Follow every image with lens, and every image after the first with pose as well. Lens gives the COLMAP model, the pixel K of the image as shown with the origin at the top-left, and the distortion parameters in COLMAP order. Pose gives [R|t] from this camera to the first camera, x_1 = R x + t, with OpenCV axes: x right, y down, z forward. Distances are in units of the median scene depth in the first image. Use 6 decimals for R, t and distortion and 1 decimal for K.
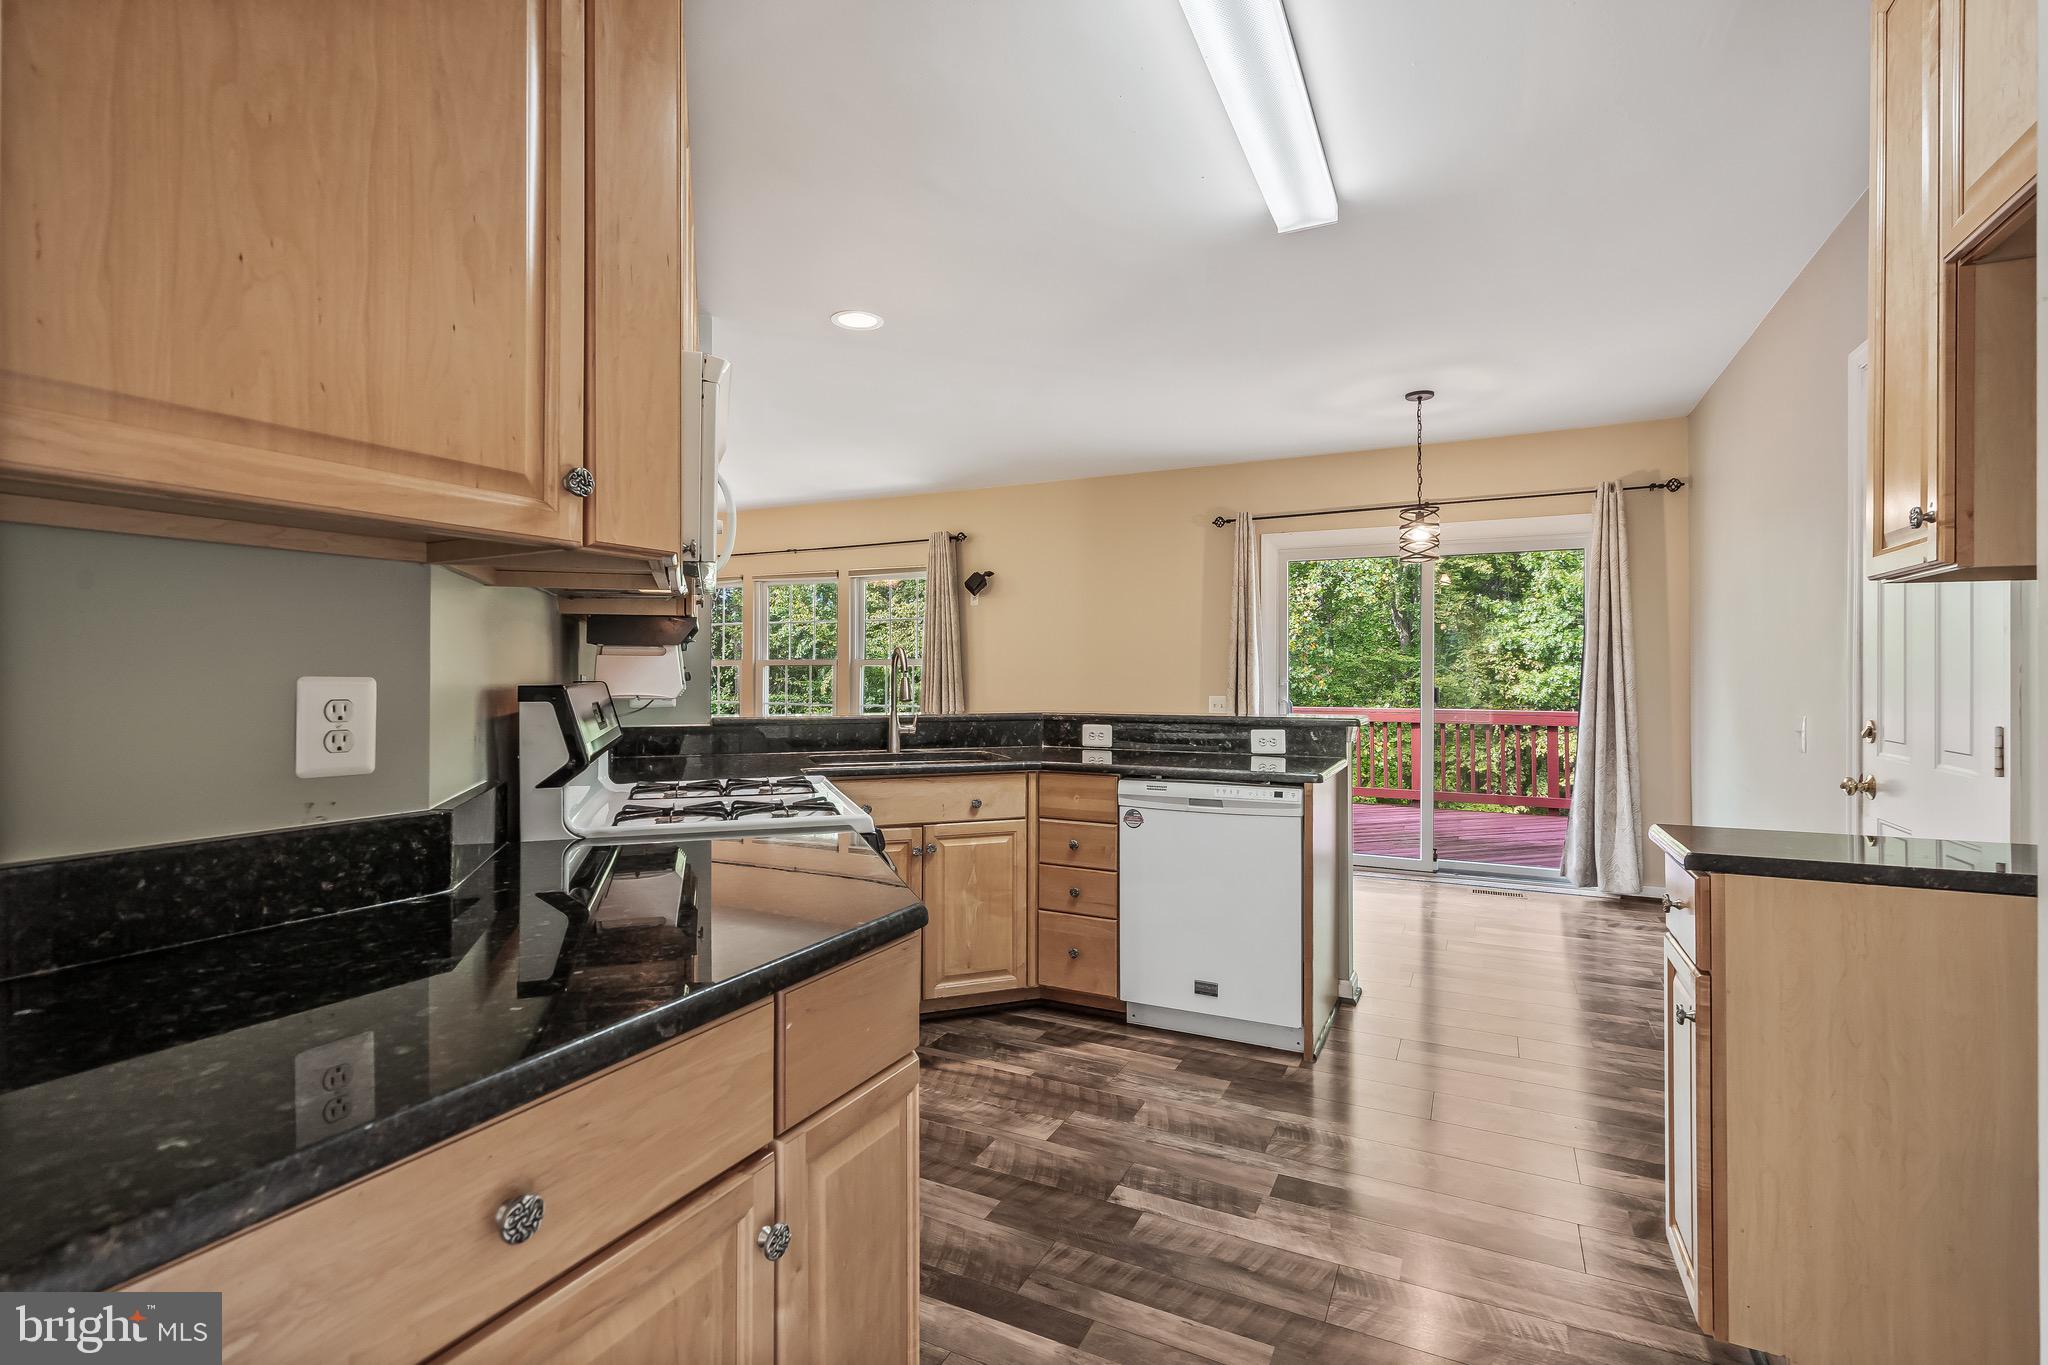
lens RADIAL K [[939.8, 0, 1017.3], [0, 939.8, 678.9], [0, 0, 1]] dist [-0.006030, 0.002568]
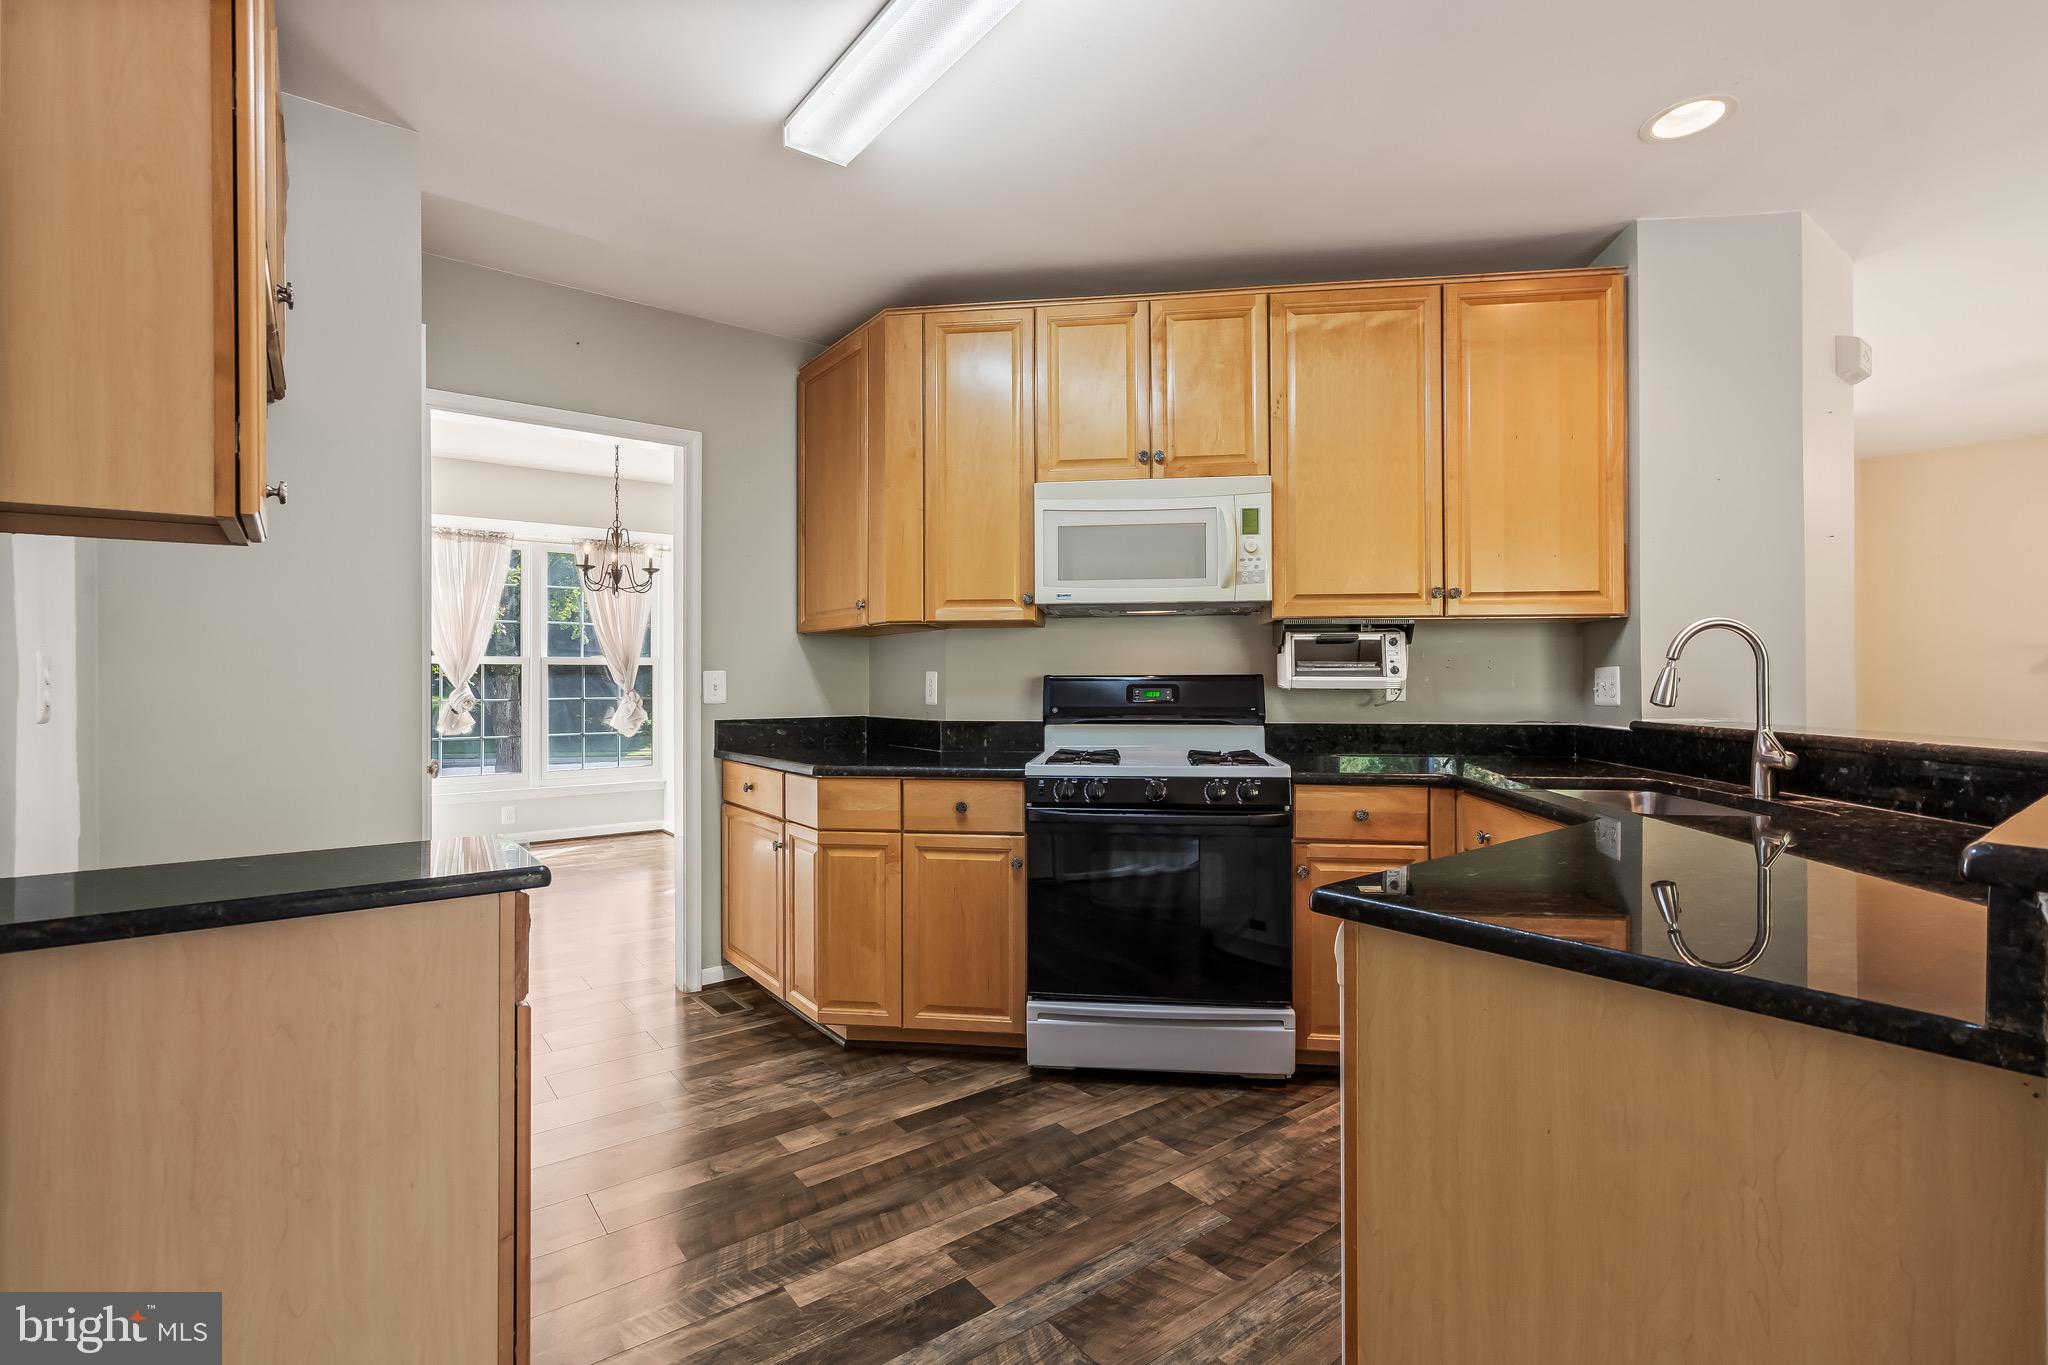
lens RADIAL K [[939.8, 0, 1023.8], [0, 939.8, 678.0], [0, 0, 1]] dist [-0.006030, 0.002568]
pose [[-0.445352, 0.000915, -0.895355, 1.037458], [-0.000021, 0.999999, 0.001032, 0.008017], [0.895355, 0.000478, -0.445352, 1.472233]]
